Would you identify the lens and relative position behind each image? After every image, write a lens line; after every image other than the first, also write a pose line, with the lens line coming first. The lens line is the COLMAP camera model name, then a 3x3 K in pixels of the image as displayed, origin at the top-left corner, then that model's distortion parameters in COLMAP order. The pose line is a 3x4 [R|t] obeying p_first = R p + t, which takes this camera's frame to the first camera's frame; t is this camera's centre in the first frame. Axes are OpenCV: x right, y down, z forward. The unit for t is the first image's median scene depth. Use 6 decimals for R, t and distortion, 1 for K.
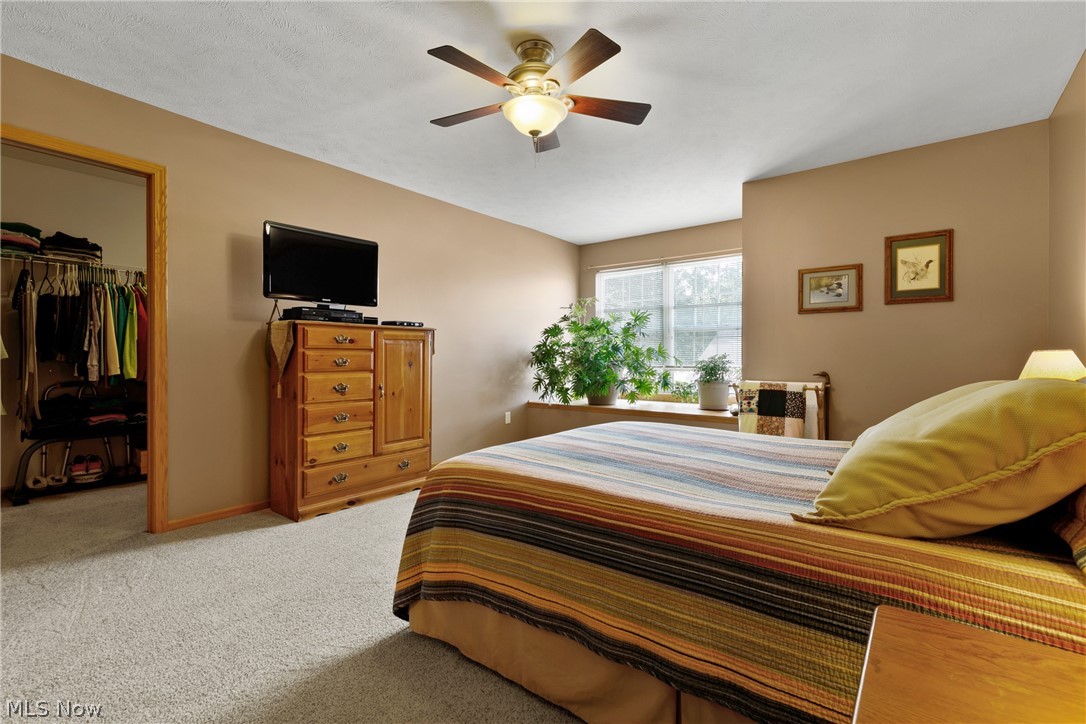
lens RADIAL K [[485.9, 0, 548.5], [0, 485.9, 359.1], [0, 0, 1]] dist [0.005327, 0.000003]
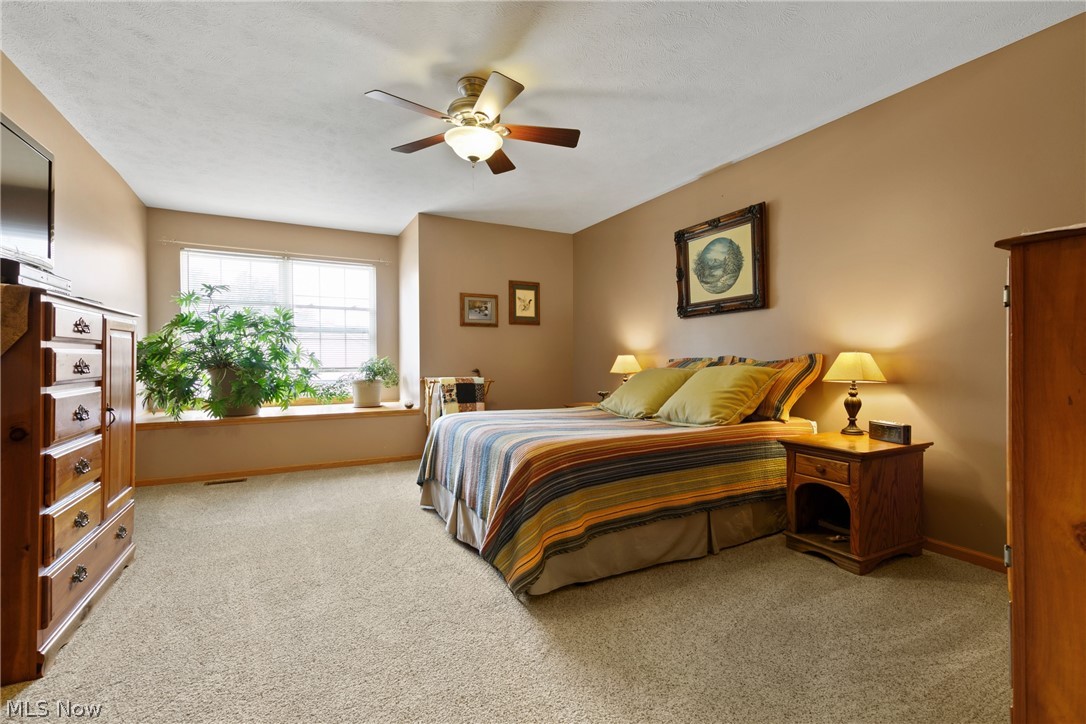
lens RADIAL K [[485.9, 0, 551.9], [0, 485.9, 358.6], [0, 0, 1]] dist [0.005327, 0.000003]
pose [[0.413131, -0.000257, 0.910672, -0.642037], [0.003671, 0.999992, -0.001383, -0.000684], [-0.910664, 0.003915, 0.413129, 0.241604]]
